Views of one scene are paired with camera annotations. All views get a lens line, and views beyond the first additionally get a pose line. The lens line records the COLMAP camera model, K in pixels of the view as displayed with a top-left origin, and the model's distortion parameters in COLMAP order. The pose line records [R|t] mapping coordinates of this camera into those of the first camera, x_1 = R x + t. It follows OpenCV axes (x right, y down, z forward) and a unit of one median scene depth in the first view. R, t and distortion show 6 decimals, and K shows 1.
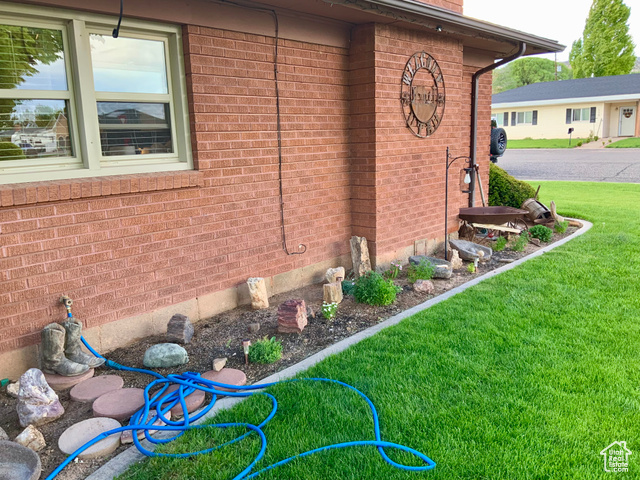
lens RADIAL K [[531.2, 0, 317.9], [0, 531.2, 239.6], [0, 0, 1]] dist [0.040925, -0.068383]
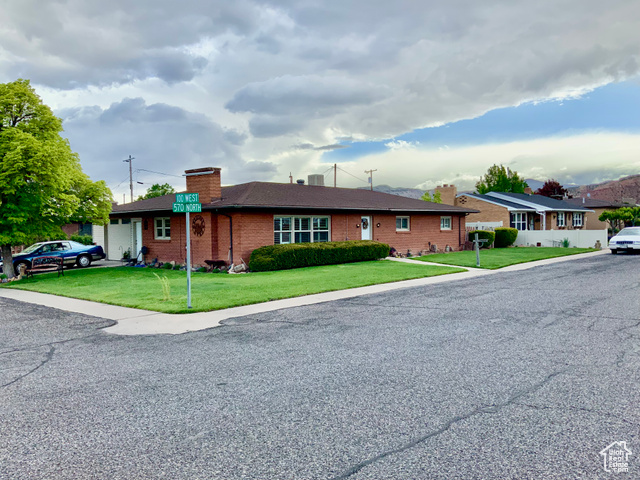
lens RADIAL K [[531.2, 0, 322.0], [0, 531.2, 239.7], [0, 0, 1]] dist [0.040925, -0.068383]
pose [[0.003222, 0.061168, -0.998122, 4.925170], [-0.179652, 0.981923, 0.059595, -0.683428], [0.983725, 0.179122, 0.014153, 2.237711]]
